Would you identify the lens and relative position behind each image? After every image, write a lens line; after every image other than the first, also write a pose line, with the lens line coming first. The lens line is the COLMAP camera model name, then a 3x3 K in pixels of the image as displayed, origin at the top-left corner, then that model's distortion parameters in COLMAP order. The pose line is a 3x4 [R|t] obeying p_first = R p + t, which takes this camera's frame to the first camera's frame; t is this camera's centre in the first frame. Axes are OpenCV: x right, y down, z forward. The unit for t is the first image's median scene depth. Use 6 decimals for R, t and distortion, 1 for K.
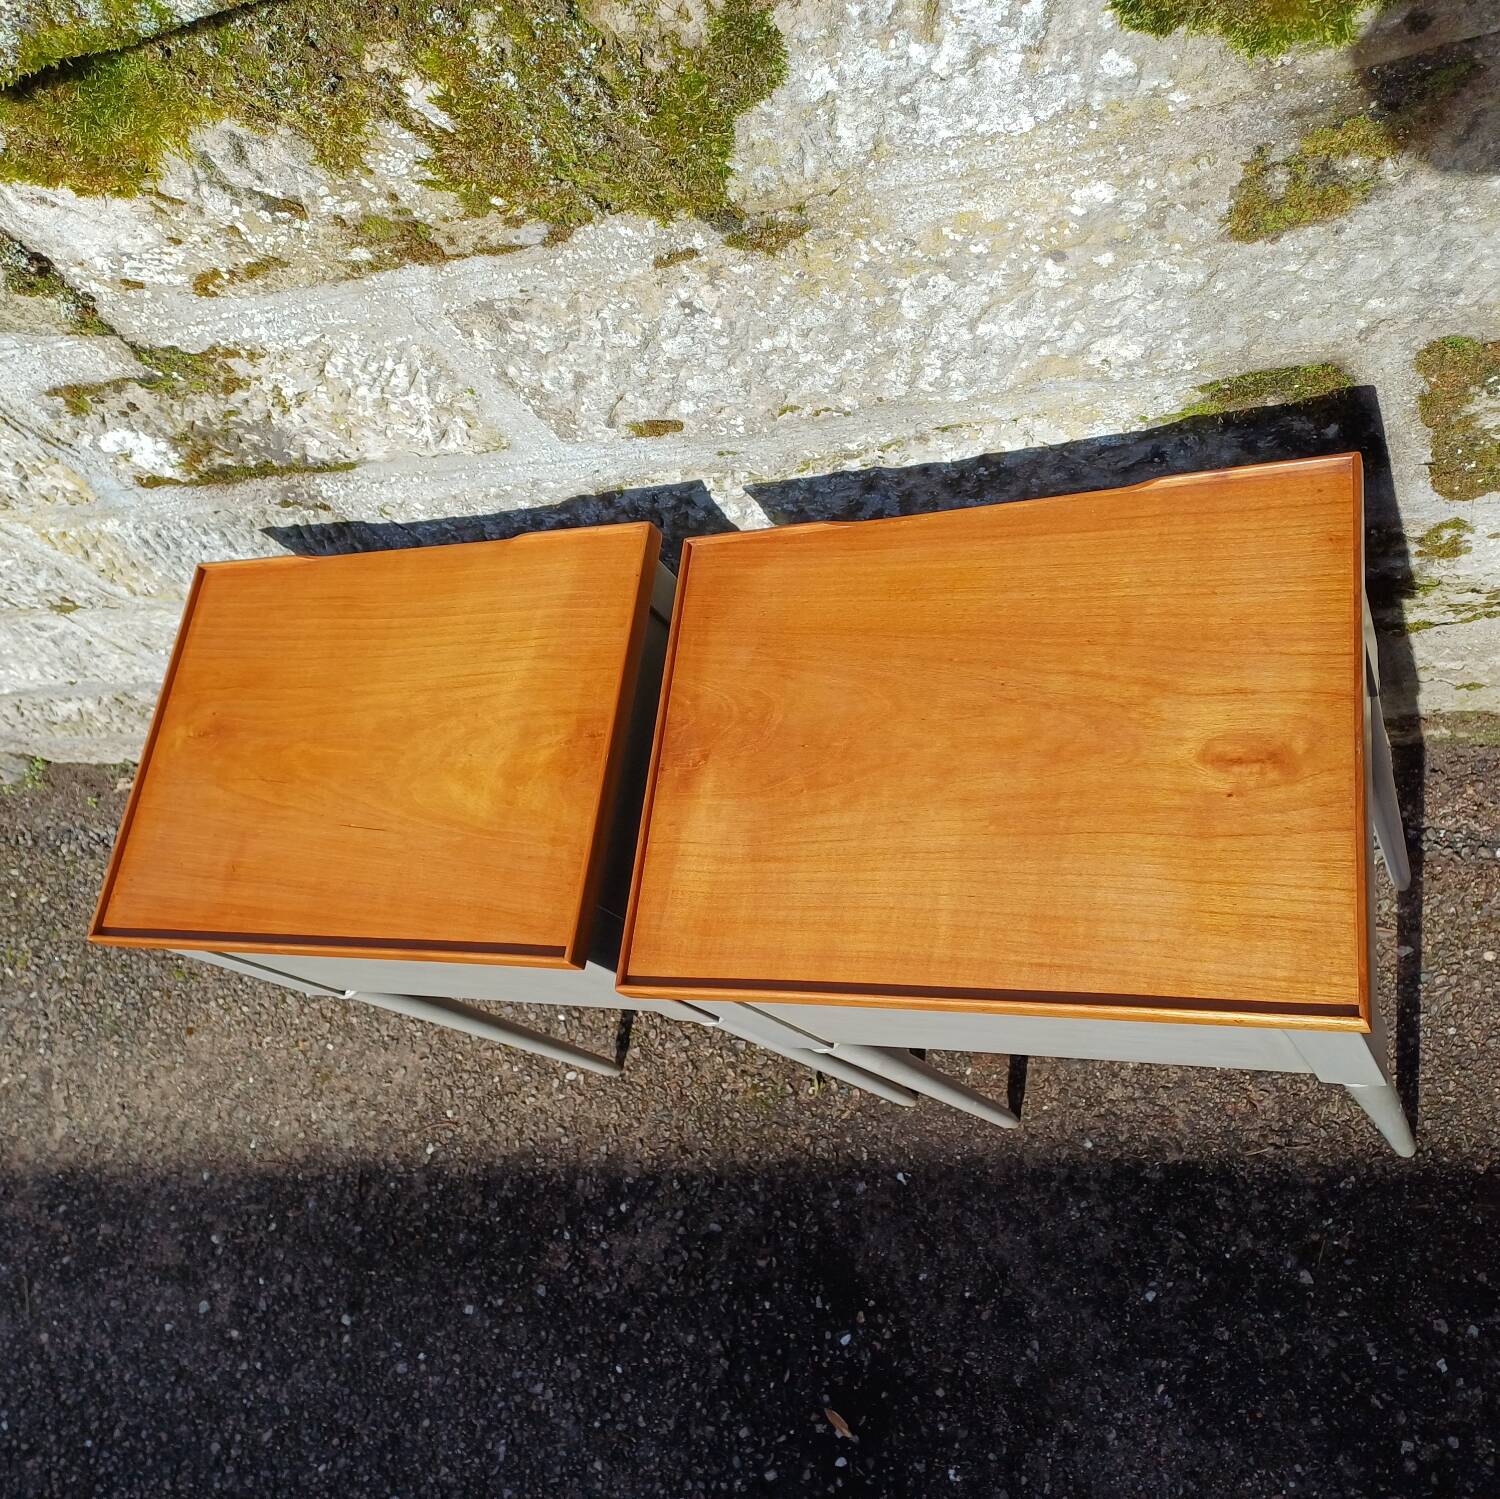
lens RADIAL K [[1461.9, 0, 733.5], [0, 1461.9, 739.4], [0, 0, 1]] dist [0.105209, -0.158150]
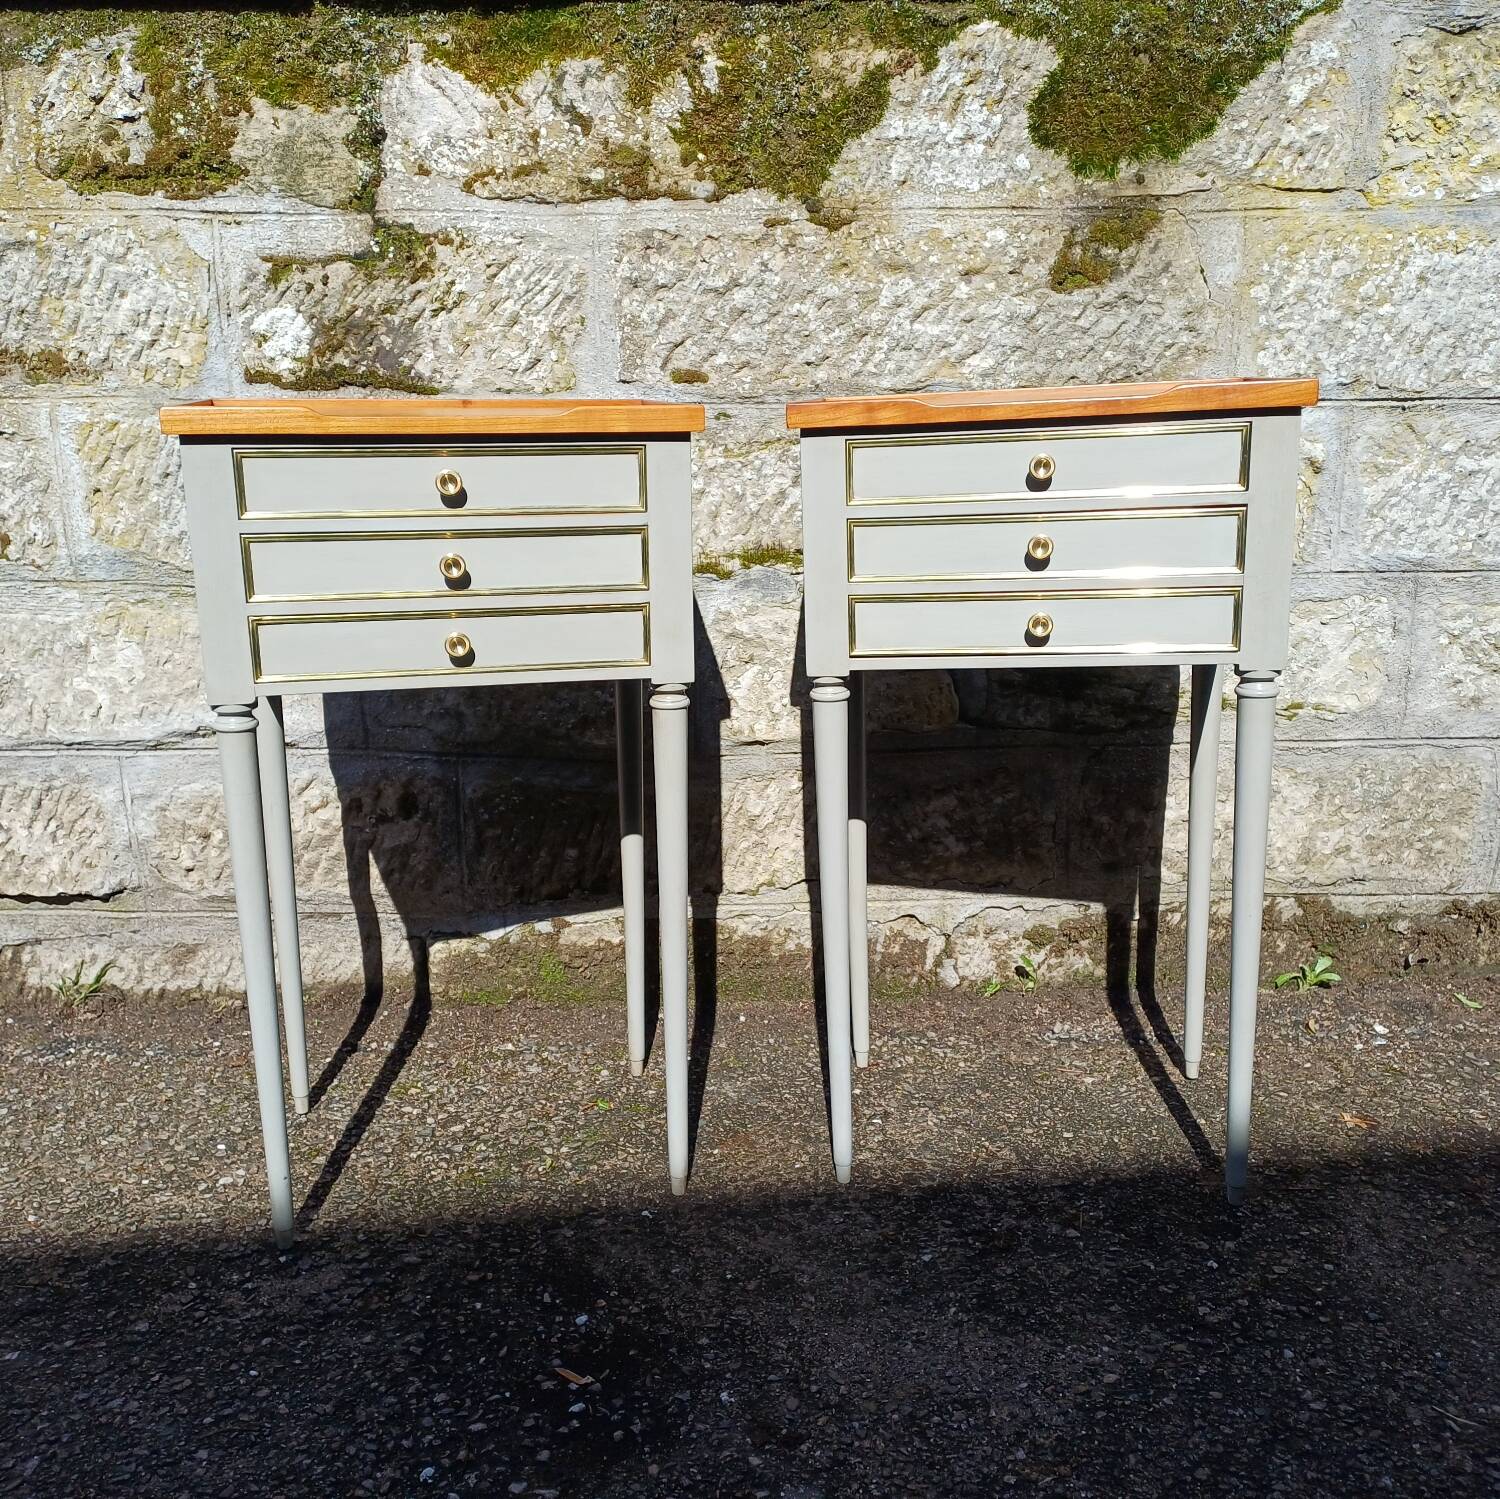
lens RADIAL K [[1452.8, 0, 741.9], [0, 1452.8, 759.7], [0, 0, 1]] dist [0.132188, -0.228823]
pose [[0.903148, 0.363523, 0.228418, -0.243121], [-0.028161, 0.581049, -0.813381, 1.490199], [-0.428405, 0.728170, 0.535011, 0.491127]]
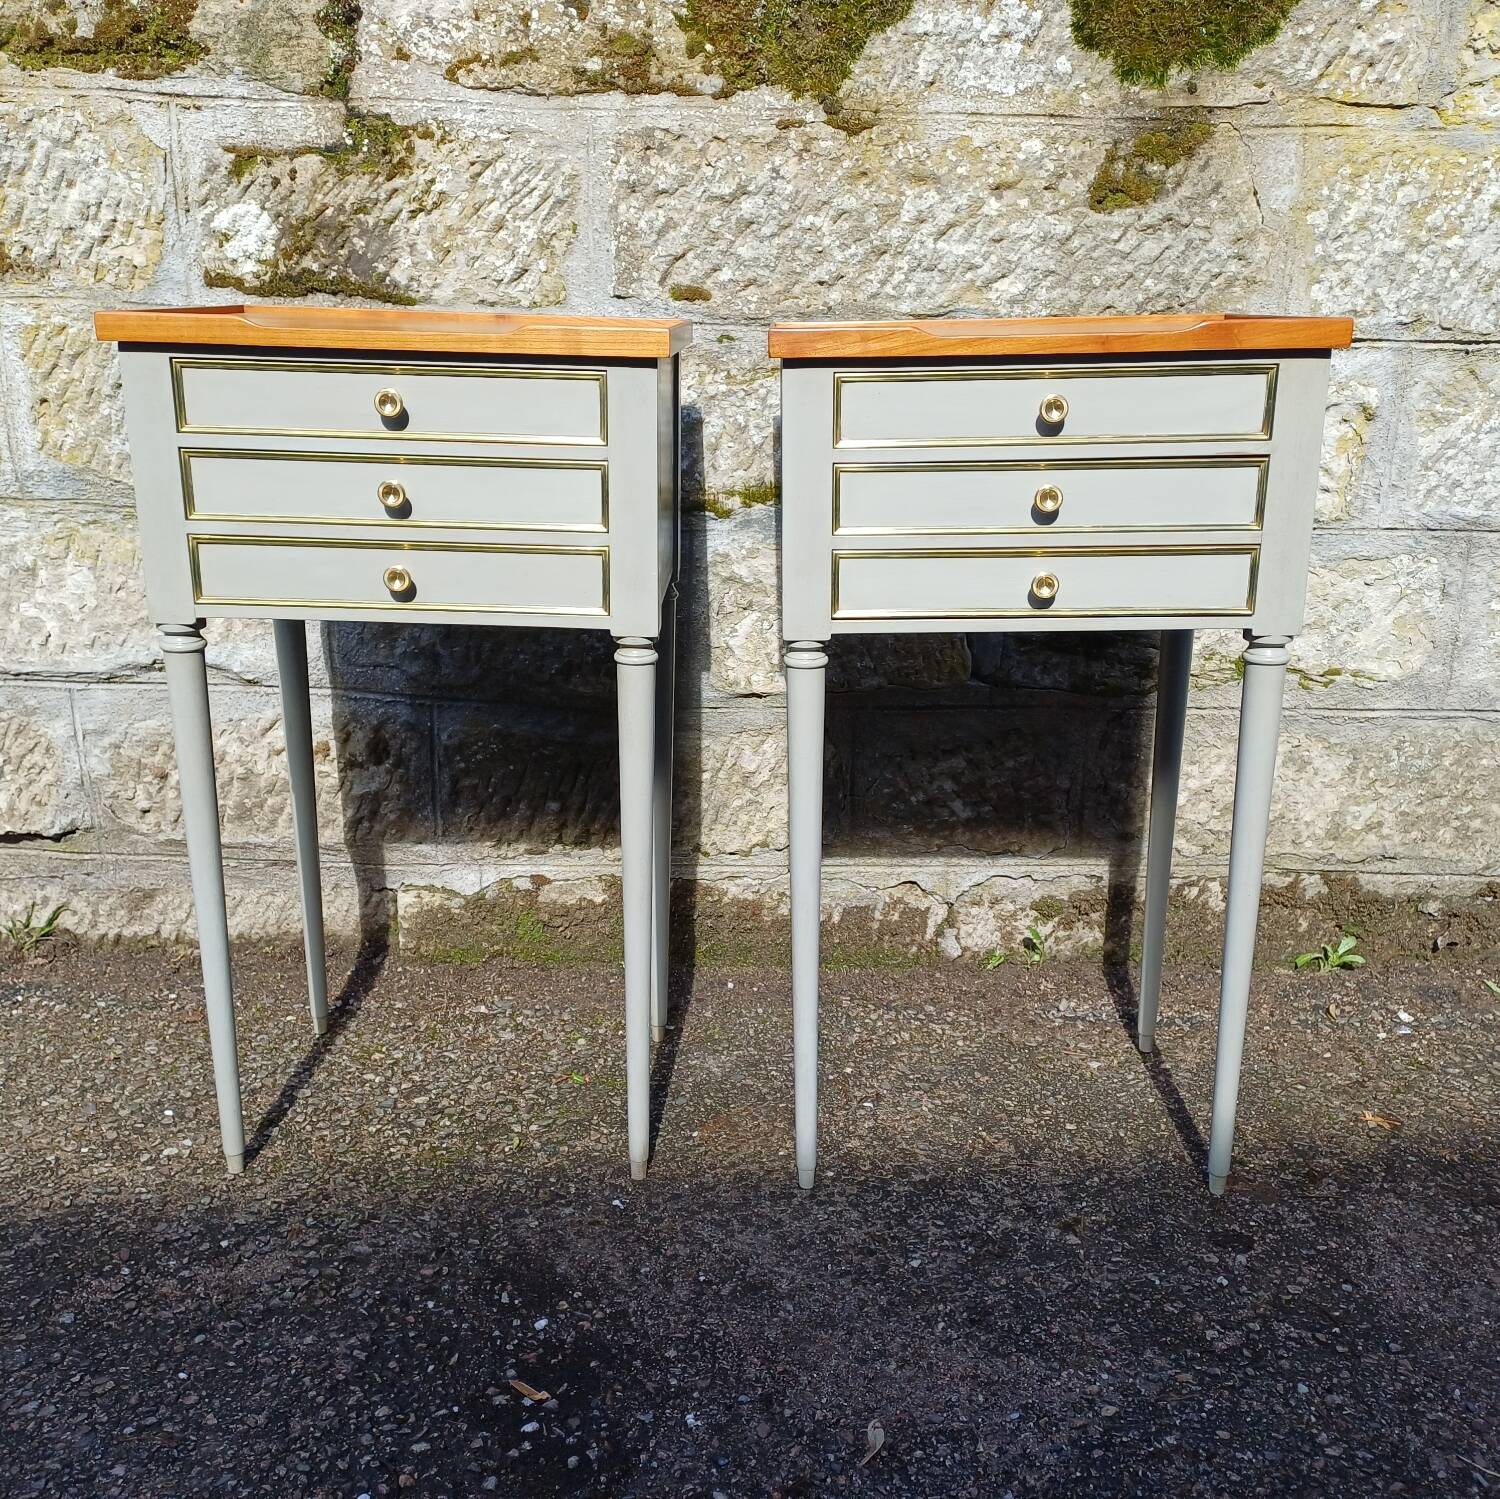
lens RADIAL K [[1457.2, 0, 751.7], [0, 1457.2, 756.6], [0, 0, 1]] dist [0.115766, -0.186700]
pose [[0.892222, 0.377345, 0.248092, -0.213603], [-0.044676, 0.620428, -0.782990, 1.367079], [-0.449381, 0.687518, 0.570418, 0.523113]]
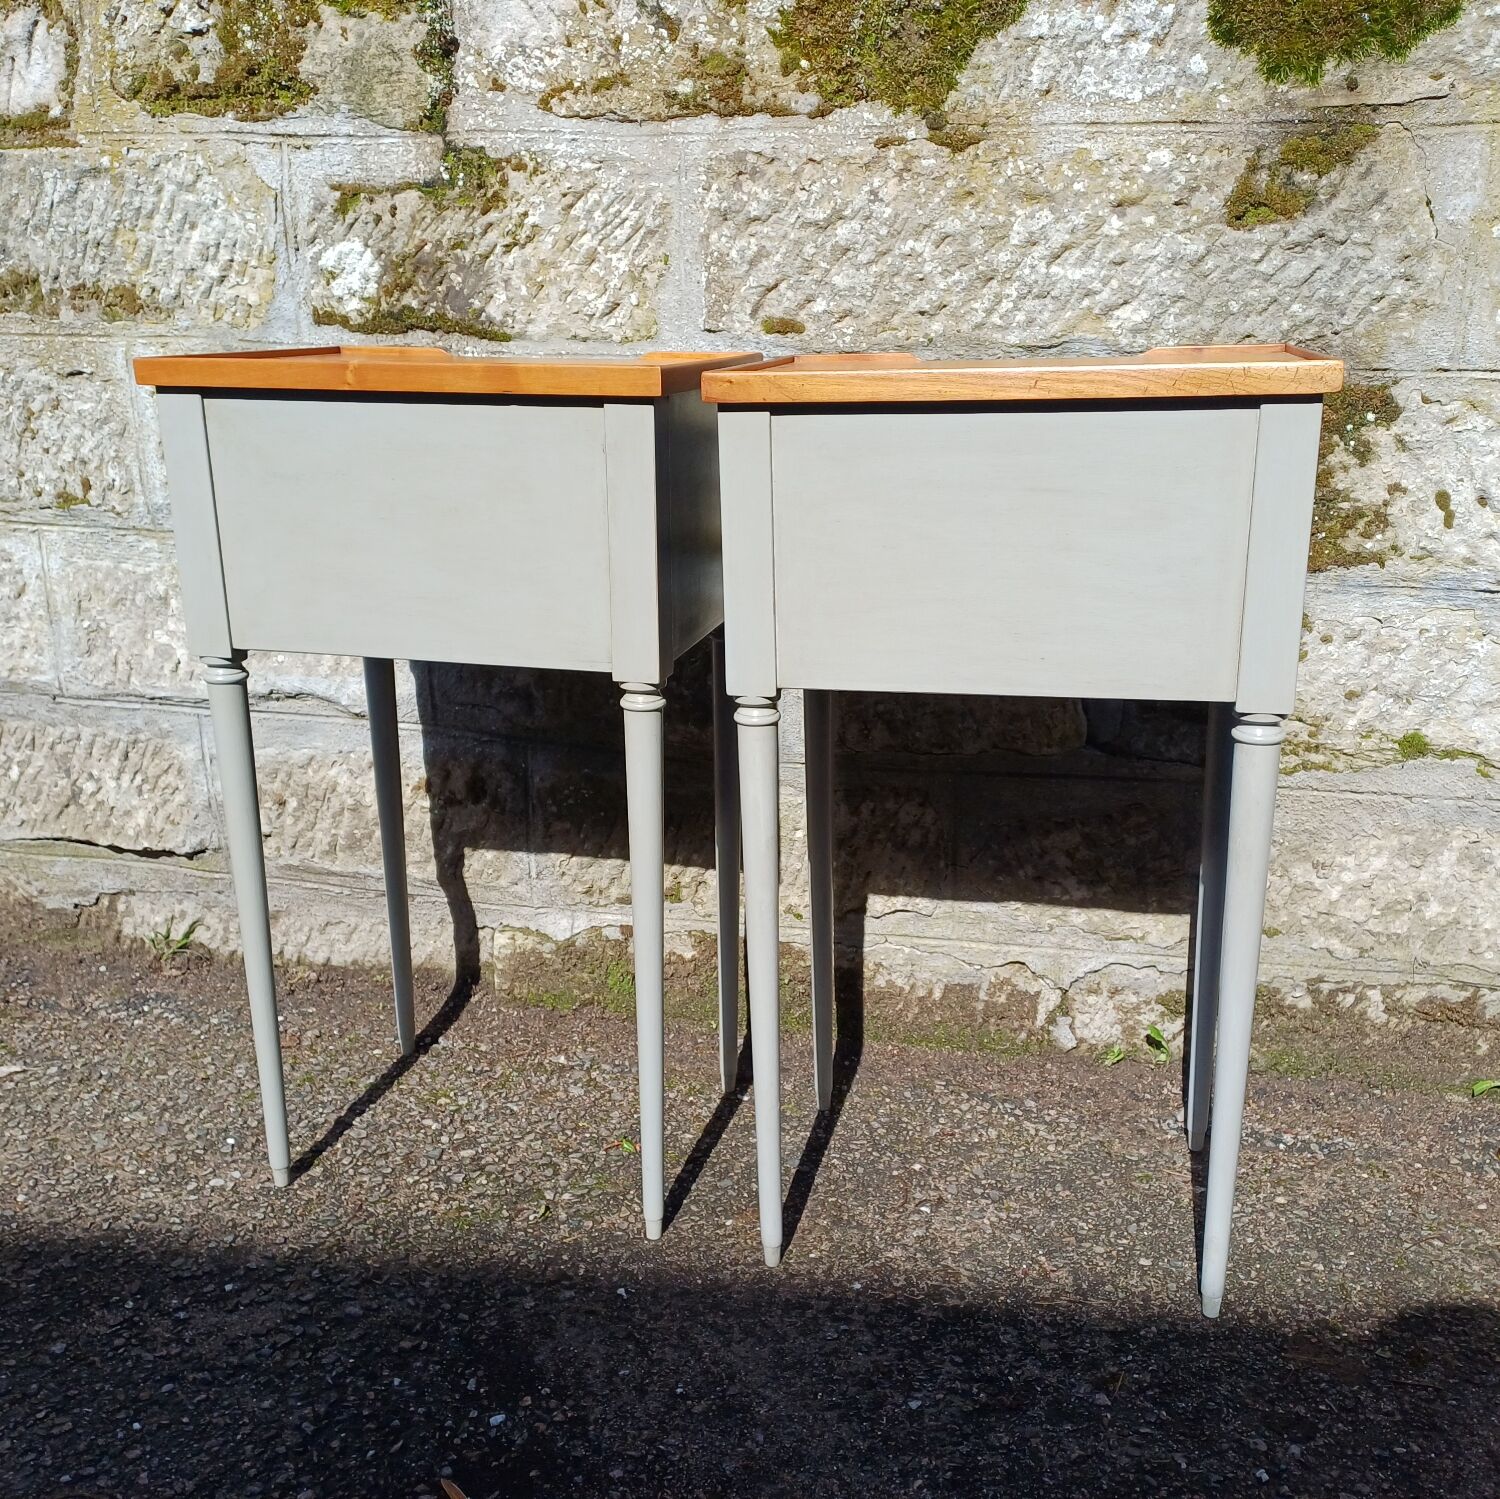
lens RADIAL K [[1456.6, 0, 770.2], [0, 1456.6, 770.7], [0, 0, 1]] dist [0.118230, -0.193270]
pose [[0.903527, 0.423521, 0.065340, 0.023435], [-0.232831, 0.613172, -0.754857, 1.216847], [-0.359762, 0.666821, 0.652627, 0.444096]]
